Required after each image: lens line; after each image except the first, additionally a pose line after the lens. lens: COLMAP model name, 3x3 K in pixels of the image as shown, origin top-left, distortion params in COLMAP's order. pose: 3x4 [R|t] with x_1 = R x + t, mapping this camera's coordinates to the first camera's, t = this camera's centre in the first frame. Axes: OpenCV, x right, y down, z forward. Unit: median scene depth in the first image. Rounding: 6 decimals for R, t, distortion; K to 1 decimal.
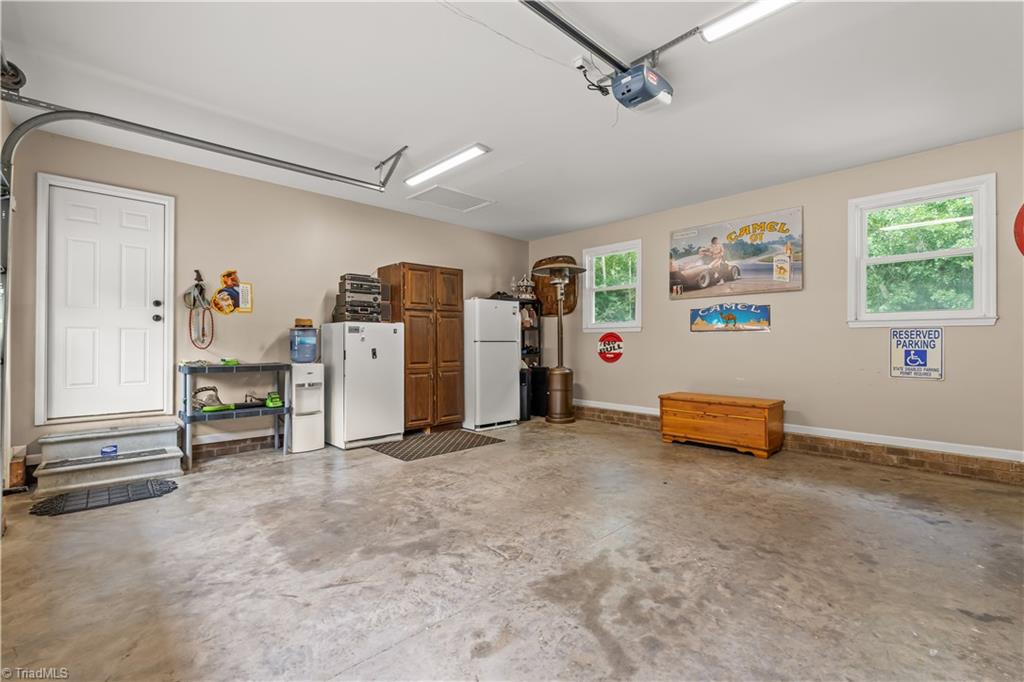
lens RADIAL K [[451.8, 0, 512.4], [0, 451.8, 342.2], [0, 0, 1]] dist [-0.007692, 0.000517]
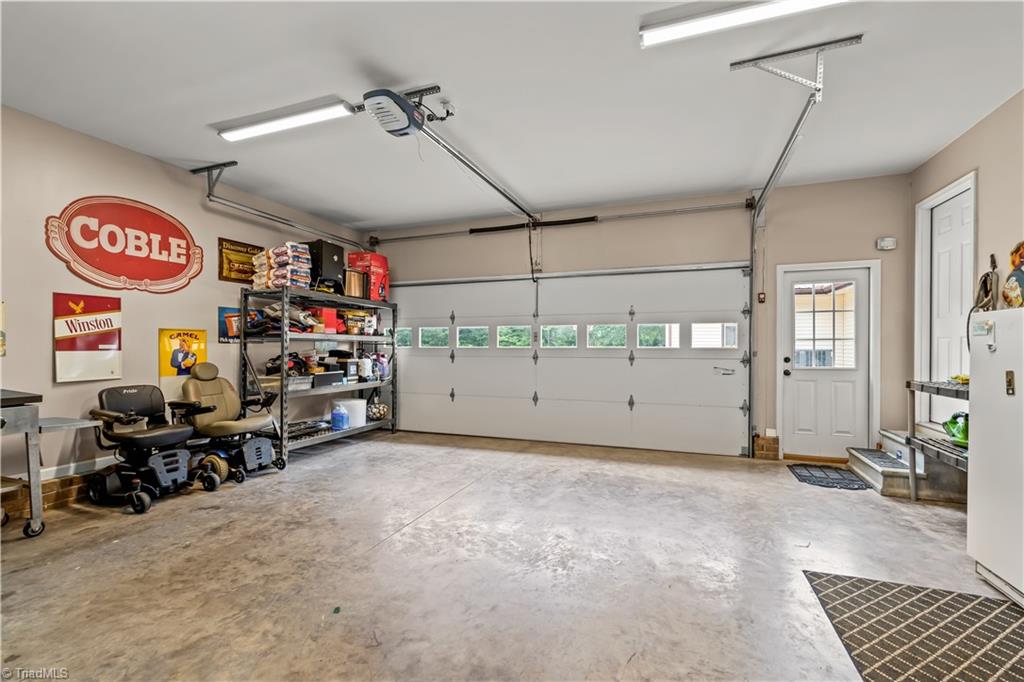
lens RADIAL K [[451.8, 0, 513.1], [0, 451.8, 345.5], [0, 0, 1]] dist [-0.007692, 0.000517]
pose [[-0.899383, -0.002276, -0.437156, 0.523241], [-0.000353, 0.999990, -0.004478, -0.014082], [0.437162, -0.003873, -0.899375, 2.156479]]
